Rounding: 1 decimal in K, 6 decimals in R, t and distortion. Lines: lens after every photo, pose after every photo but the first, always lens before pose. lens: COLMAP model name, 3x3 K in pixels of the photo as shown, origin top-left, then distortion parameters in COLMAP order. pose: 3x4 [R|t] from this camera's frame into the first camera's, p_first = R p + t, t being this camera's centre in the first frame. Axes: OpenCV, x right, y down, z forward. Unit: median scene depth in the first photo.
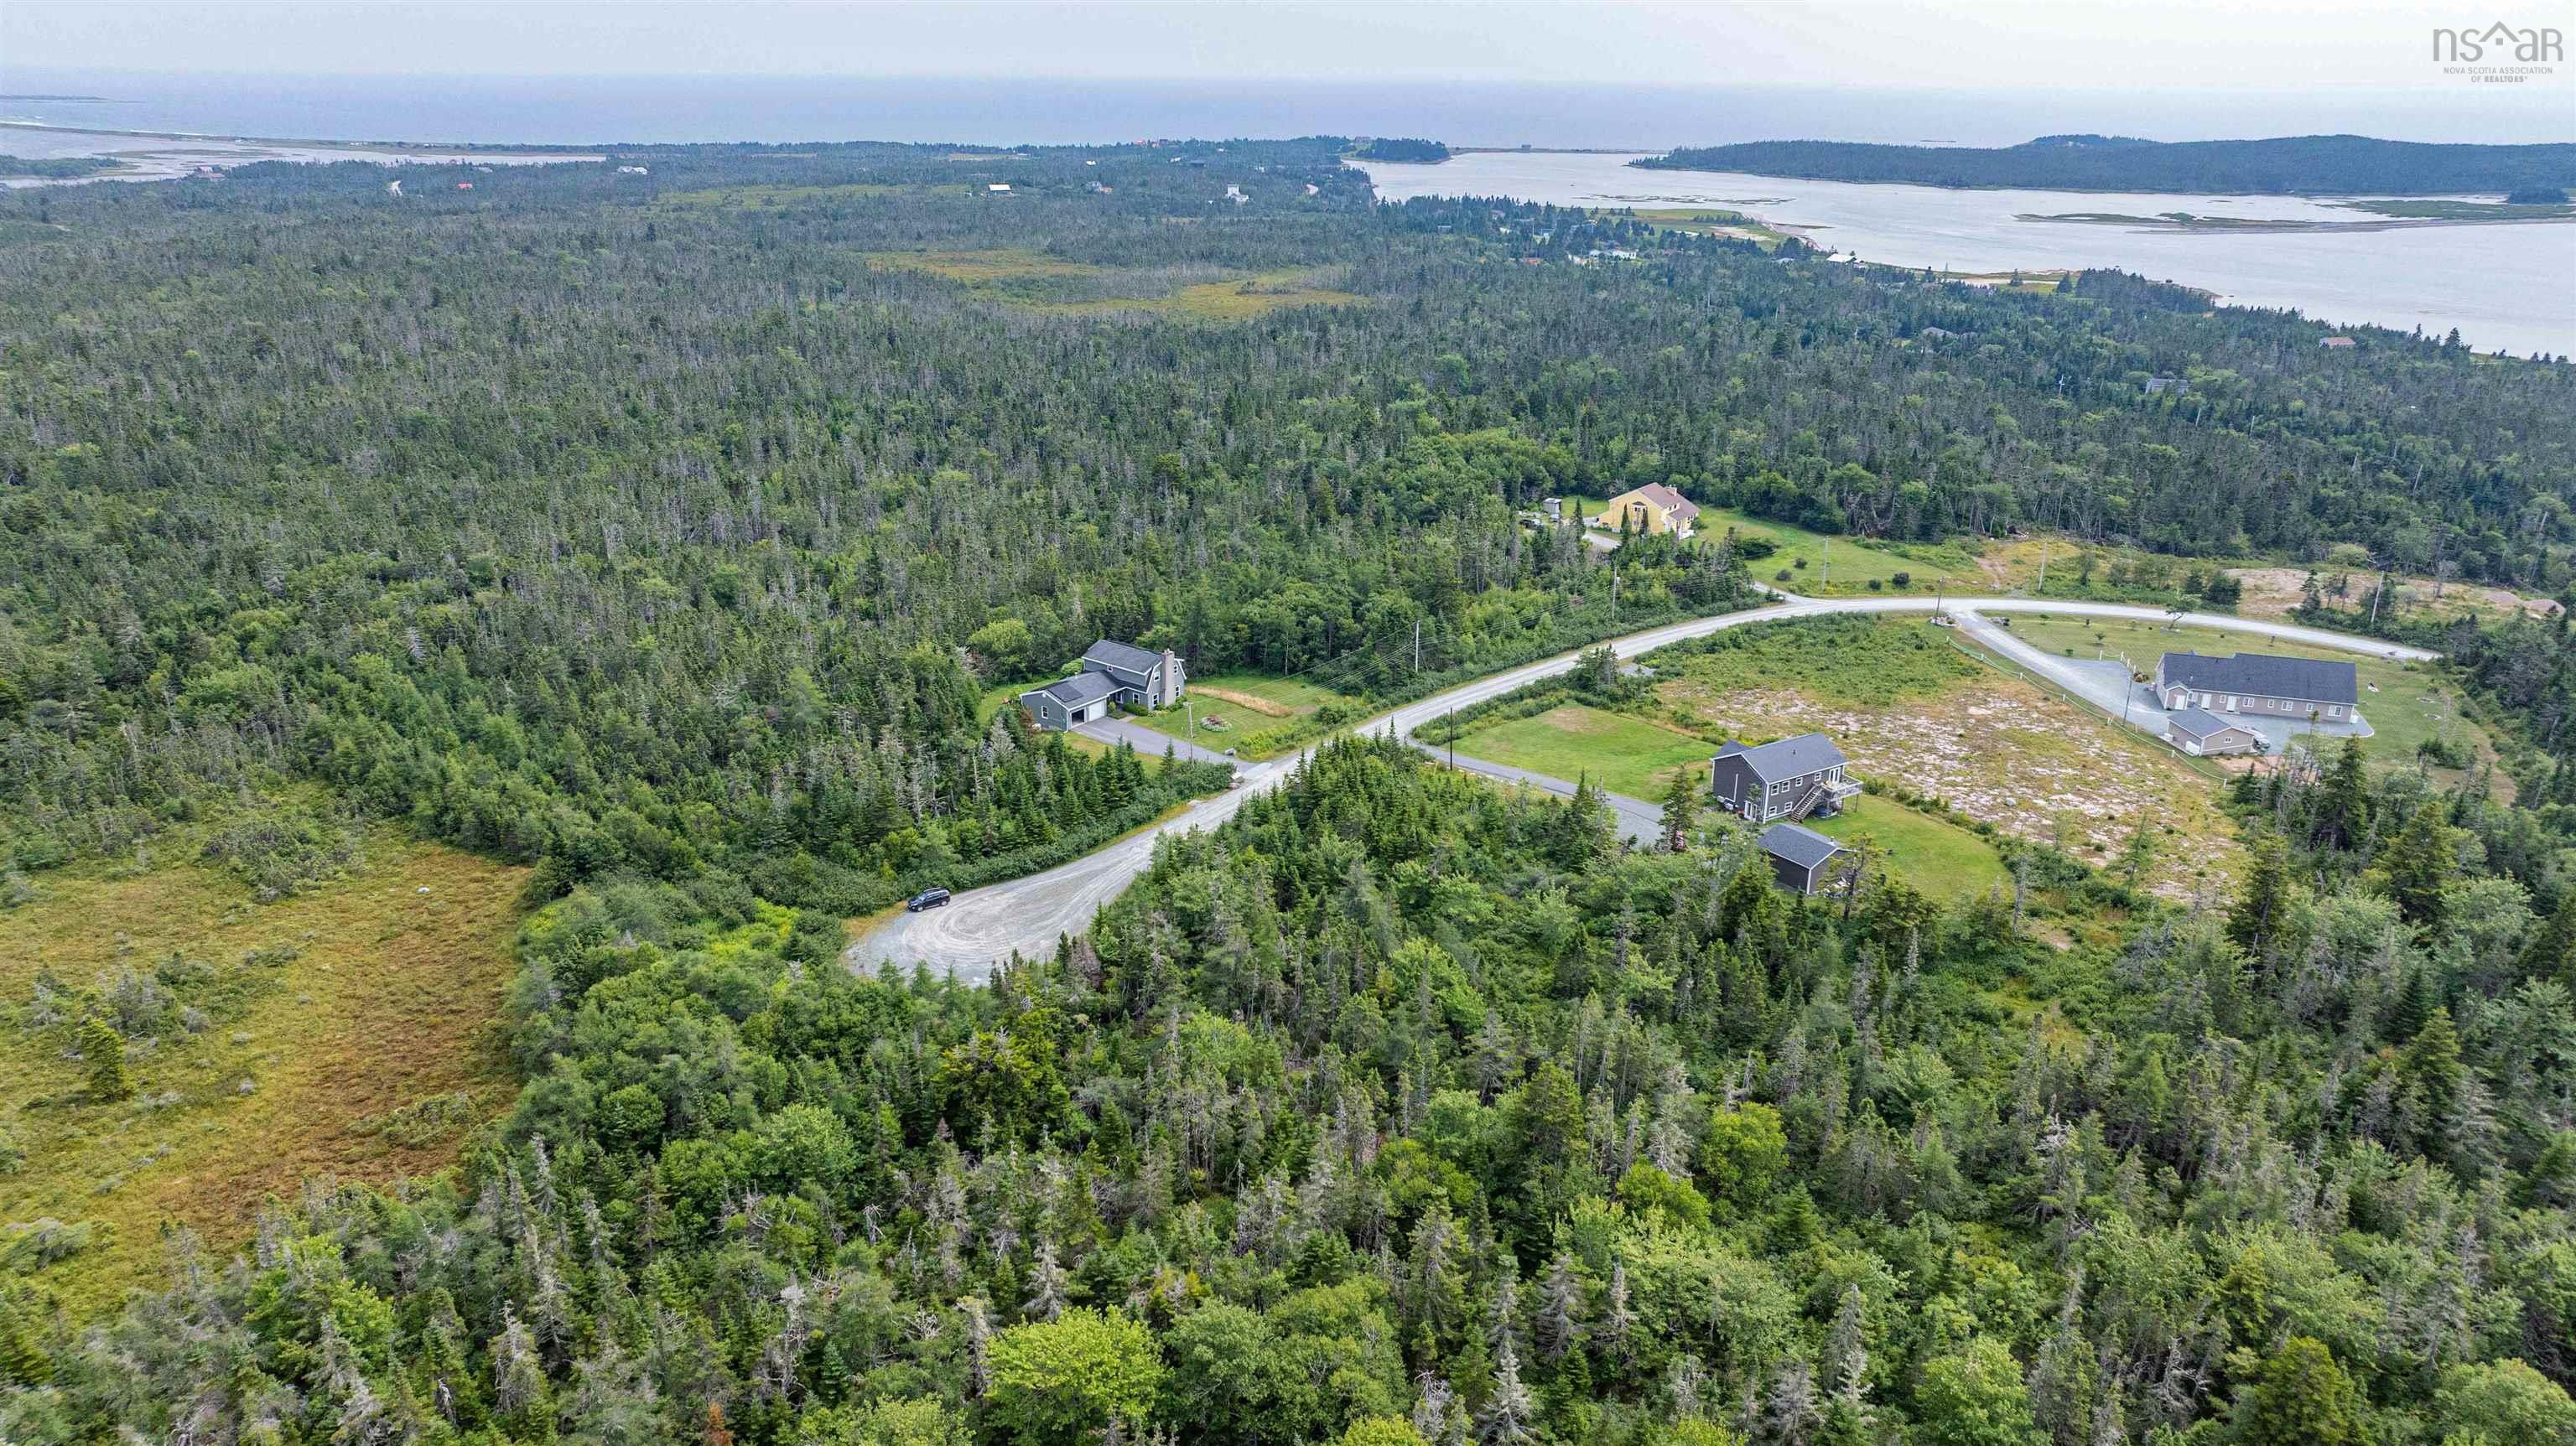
lens RADIAL K [[1806.4, 0, 1284.0], [0, 1806.4, 724.6], [0, 0, 1]] dist [-0.022928, 0.003298]
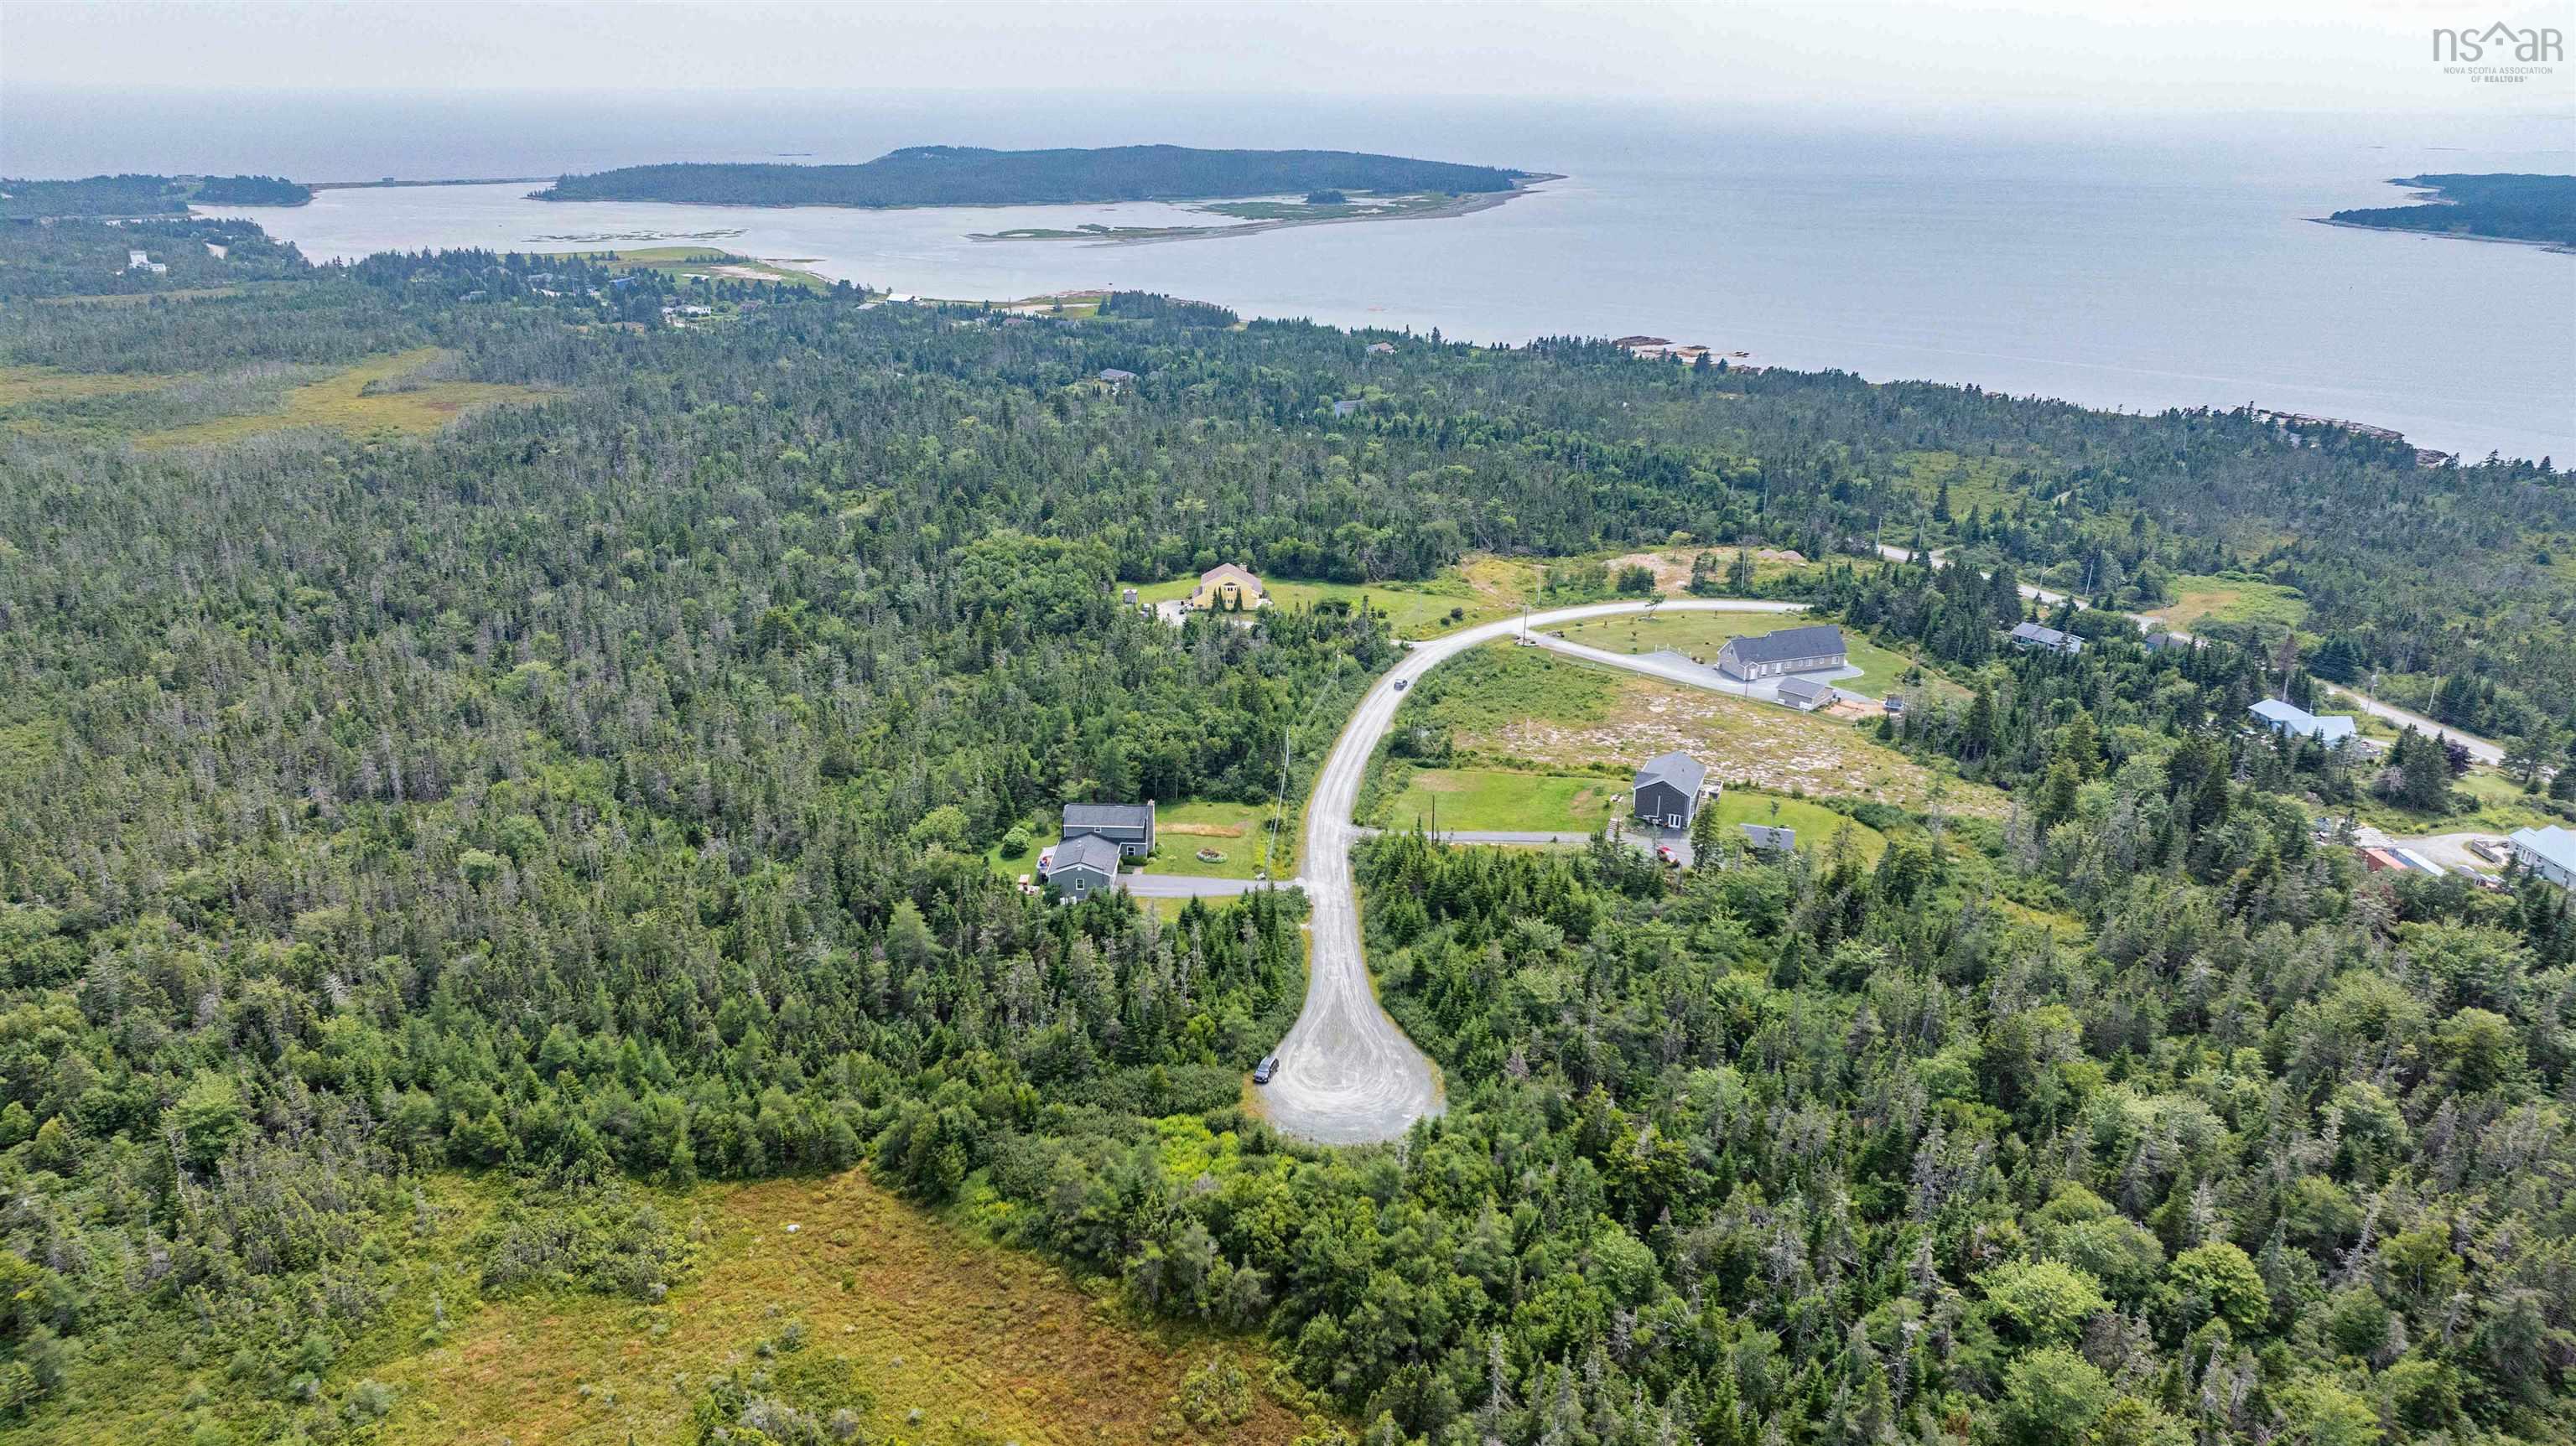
lens RADIAL K [[1805.6, 0, 1284.4], [0, 1805.6, 720.1], [0, 0, 1]] dist [-0.013477, -0.018202]
pose [[0.808162, -0.198395, 0.554538, -0.541354], [0.199873, 0.978066, 0.058633, -0.124647], [-0.554008, 0.063452, 0.830090, 0.046438]]
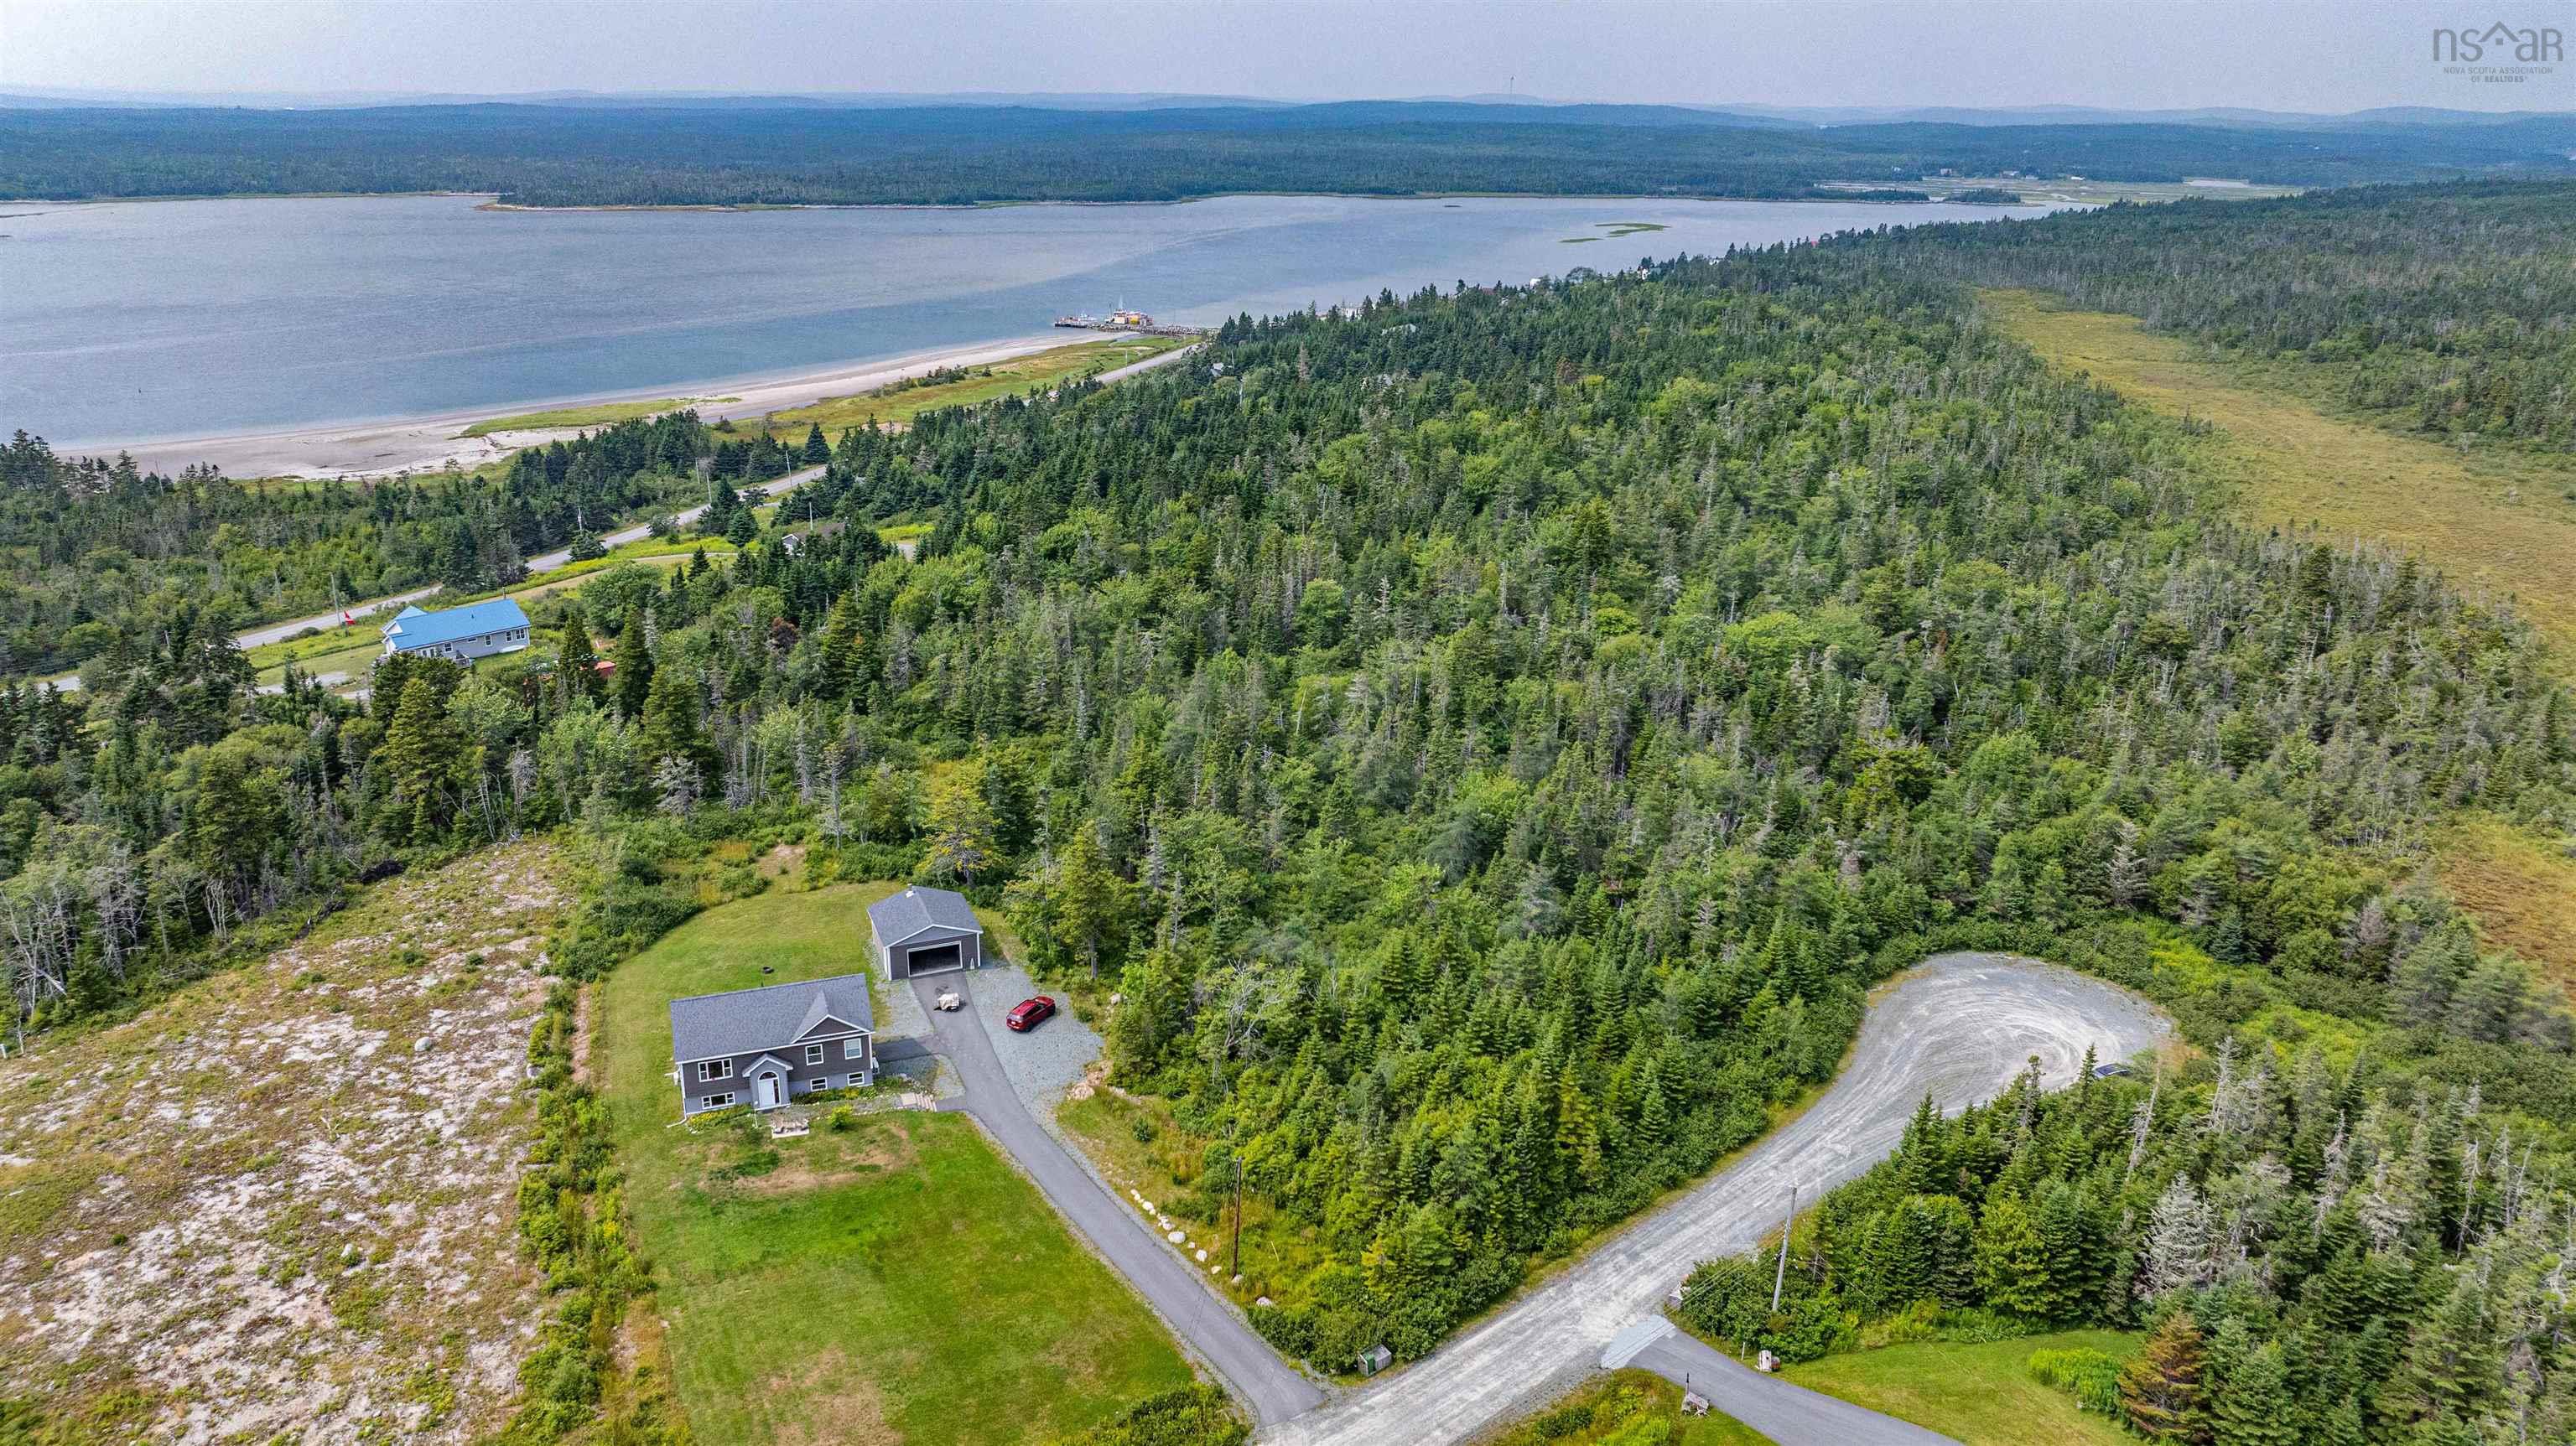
lens RADIAL K [[1810.5, 0, 1285.5], [0, 1810.5, 712.2], [0, 0, 1]] dist [-0.023787, 0.005730]
pose [[-0.974874, -0.088556, 0.204399, -0.006833], [0.059008, 0.782142, 0.620299, -0.340576], [-0.214800, 0.616775, -0.757265, 1.086668]]
